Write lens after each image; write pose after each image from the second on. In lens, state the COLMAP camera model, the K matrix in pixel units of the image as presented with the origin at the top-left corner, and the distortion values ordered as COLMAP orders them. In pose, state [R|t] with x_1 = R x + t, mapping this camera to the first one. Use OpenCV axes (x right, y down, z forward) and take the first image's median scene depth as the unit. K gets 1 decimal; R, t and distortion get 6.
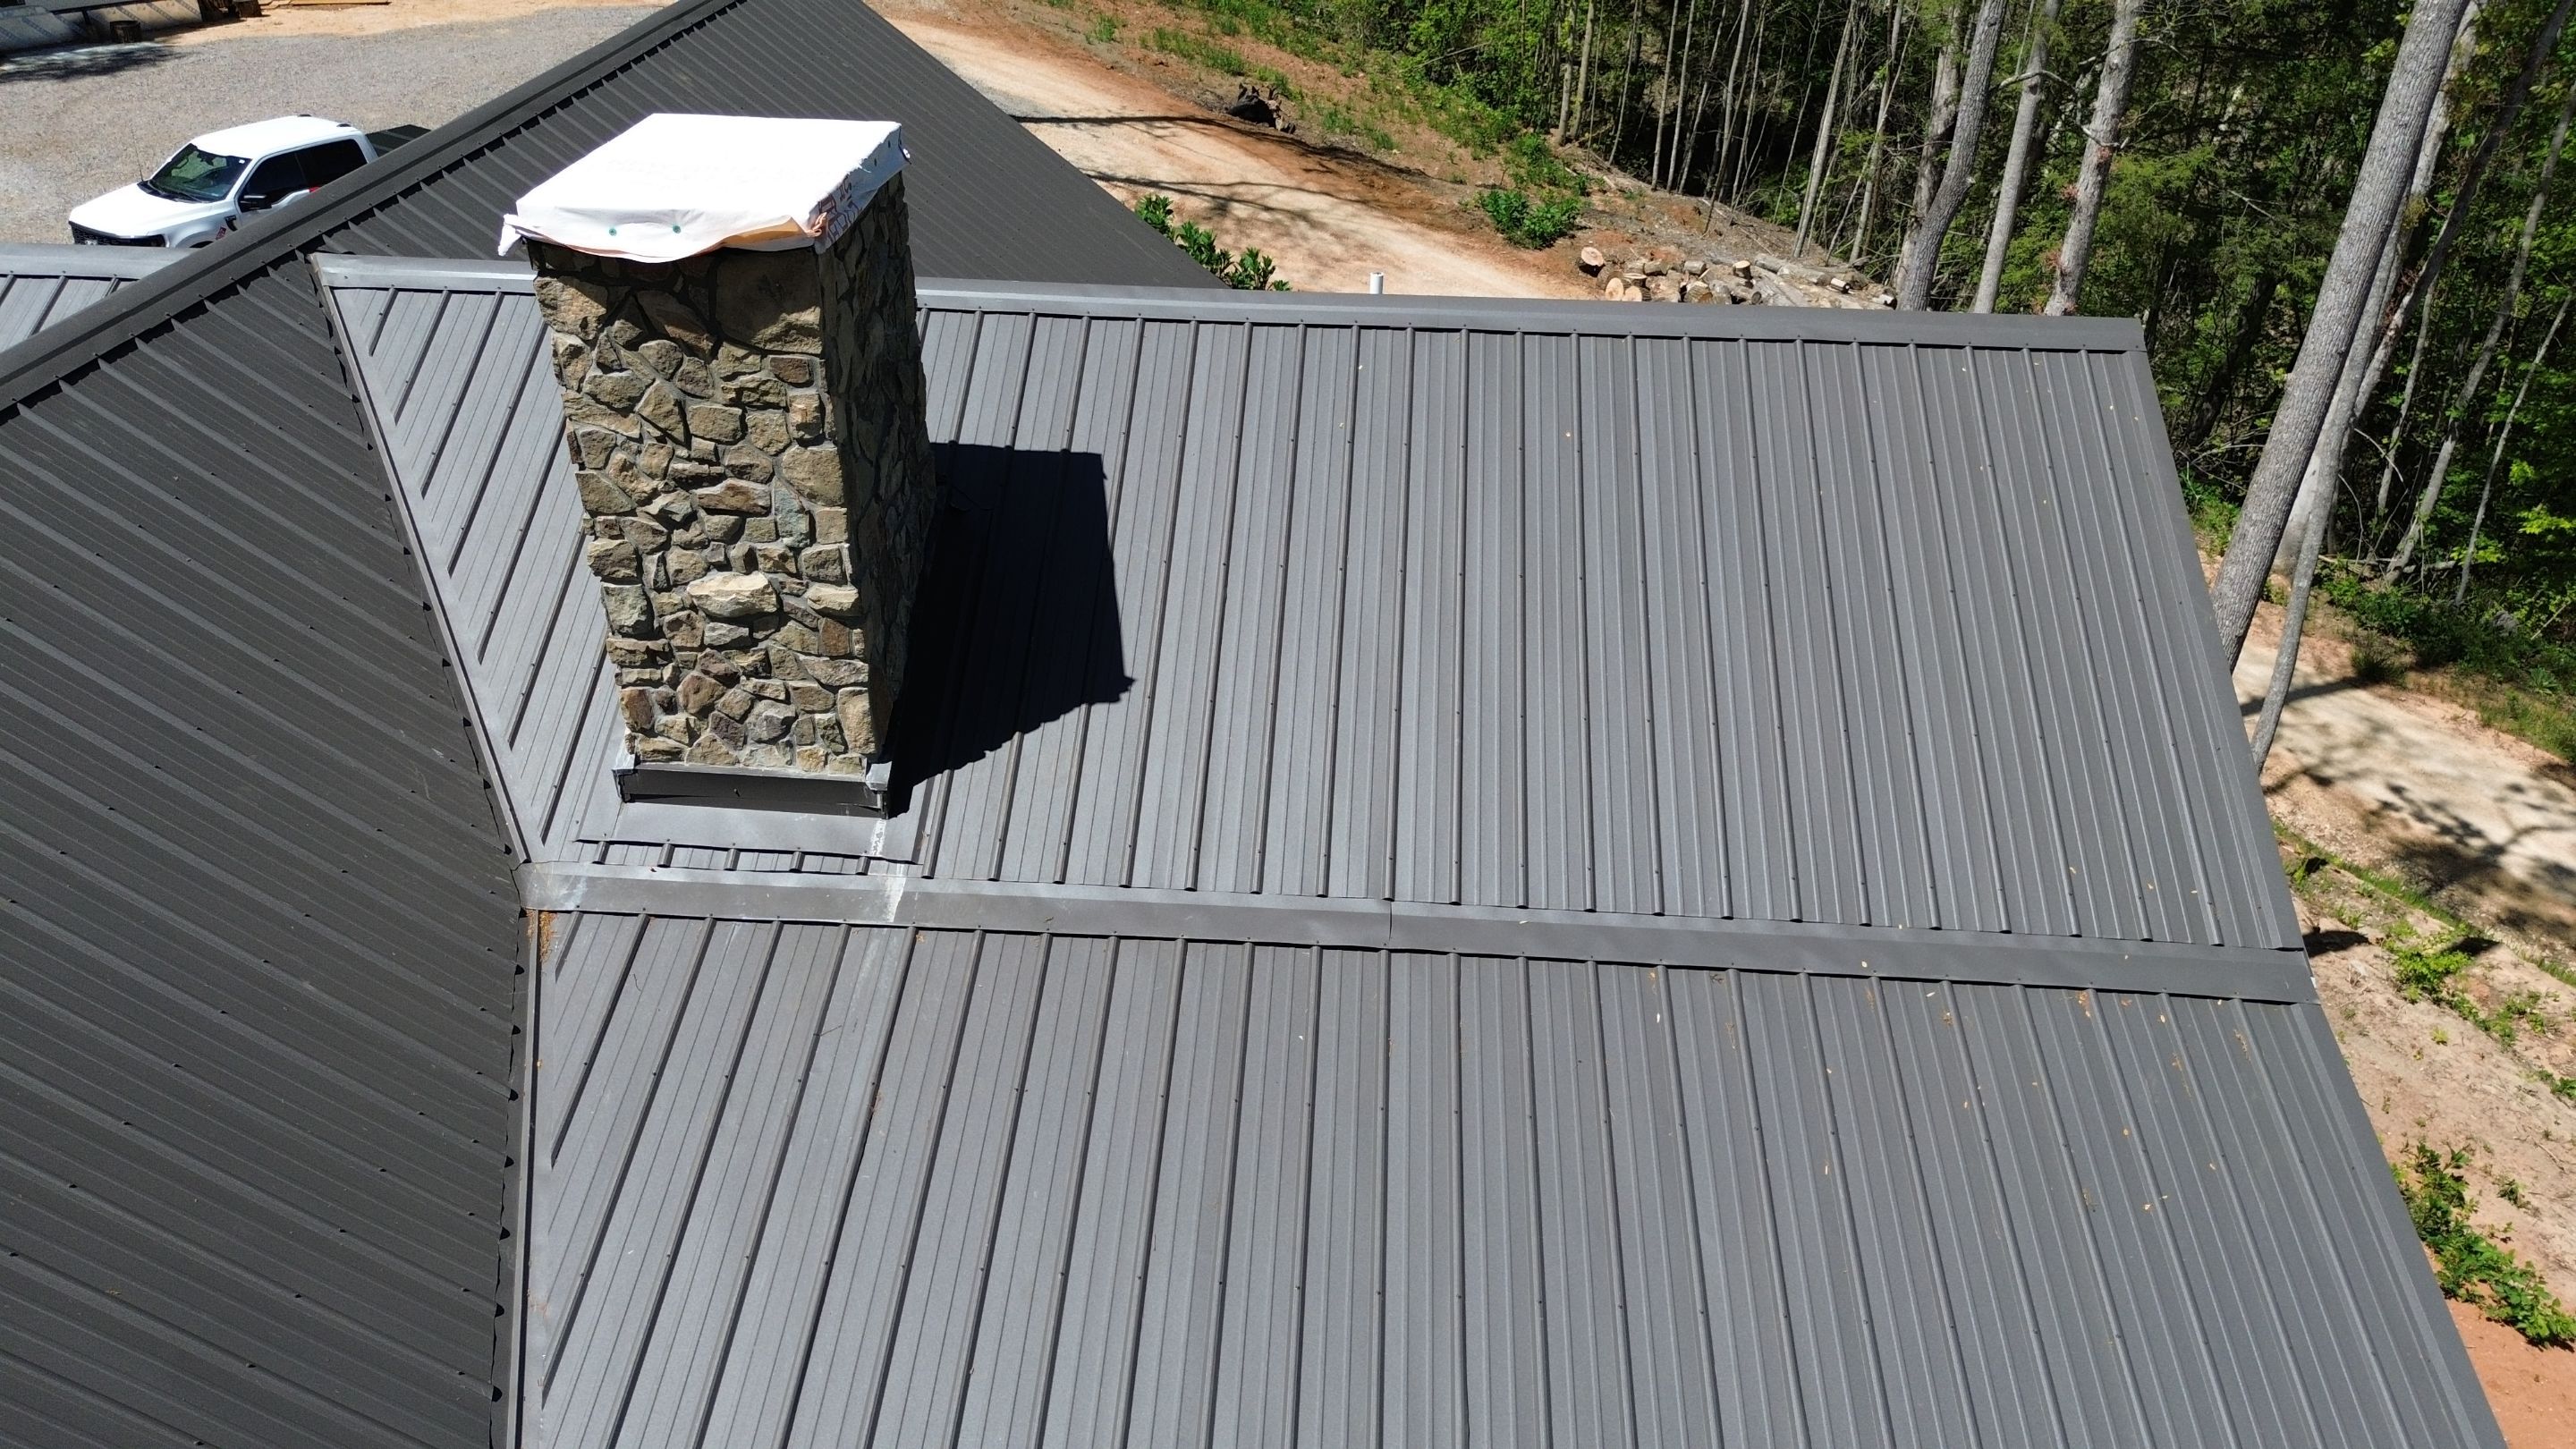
lens RADIAL K [[1762.4, 0, 1288.0], [0, 1762.4, 724.5], [0, 0, 1]] dist [0.060713, -0.116756]
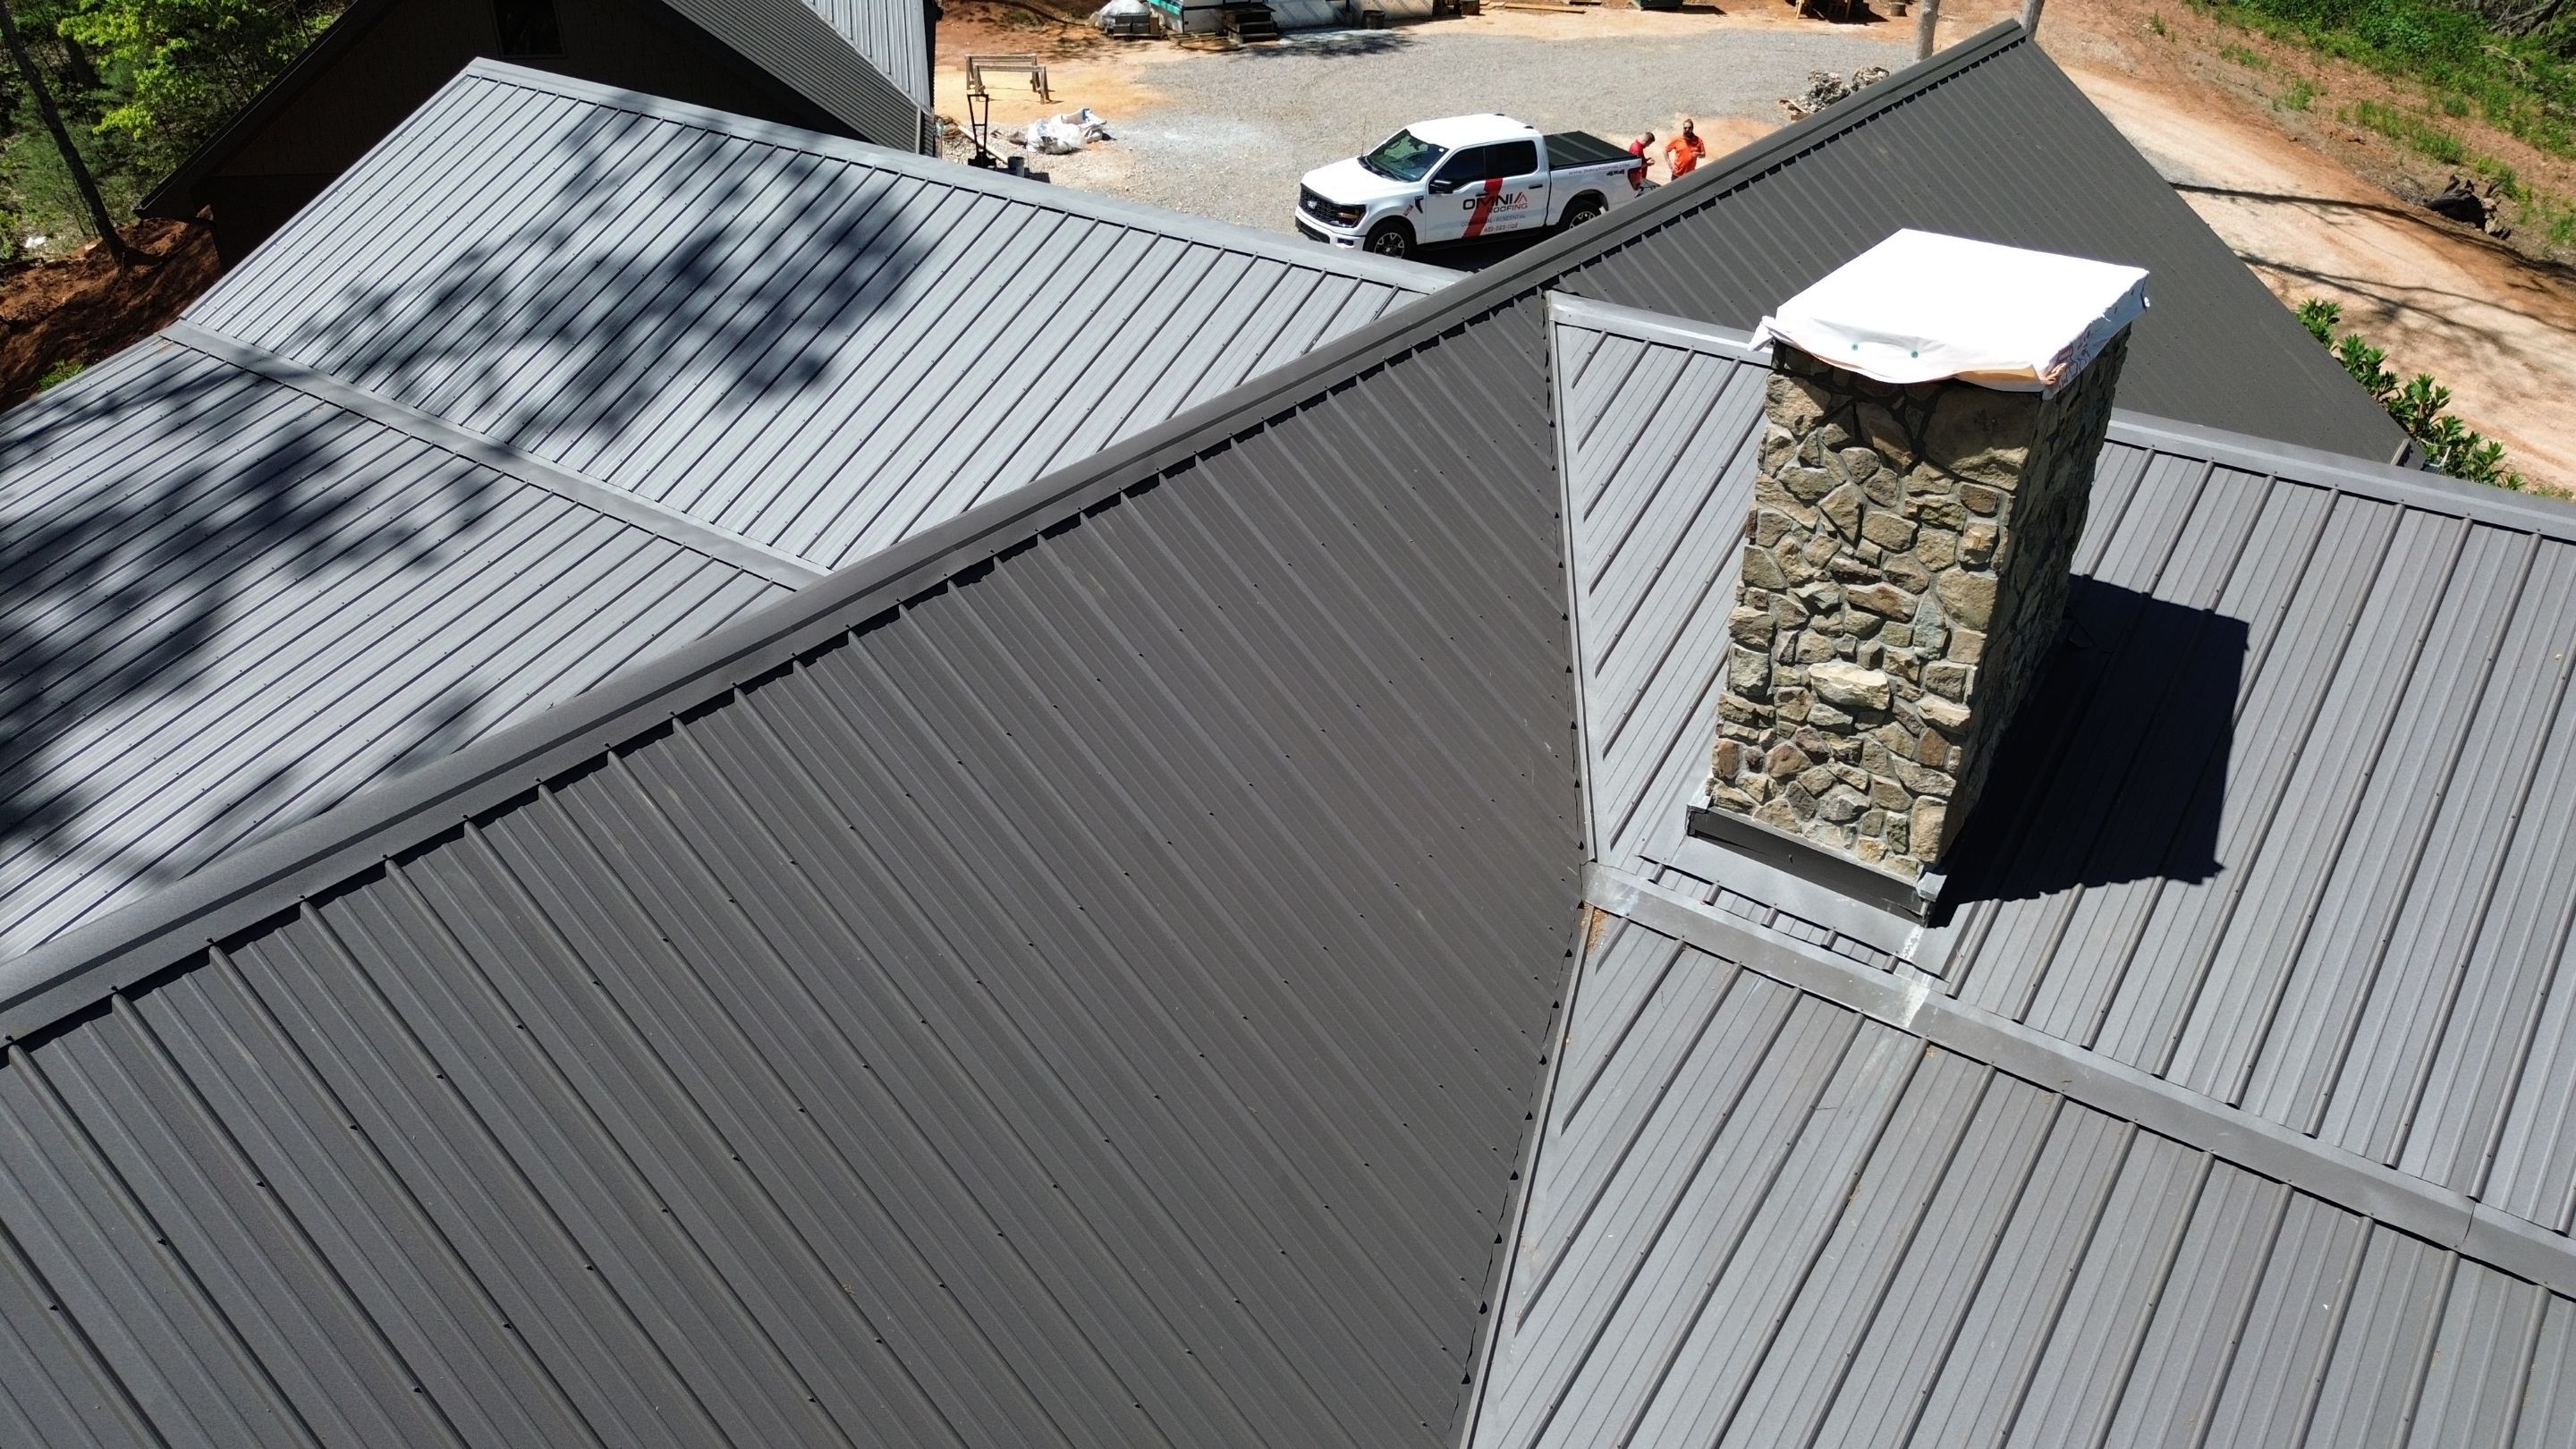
lens RADIAL K [[1782.0, 0, 1288.0], [0, 1782.0, 724.5], [0, 0, 1]] dist [0.040631, -0.051303]
pose [[0.838229, 0.267420, -0.475245, -0.075033], [-0.270158, 0.960681, 0.064074, -0.026702], [0.473694, 0.074683, 0.877517, -0.098640]]
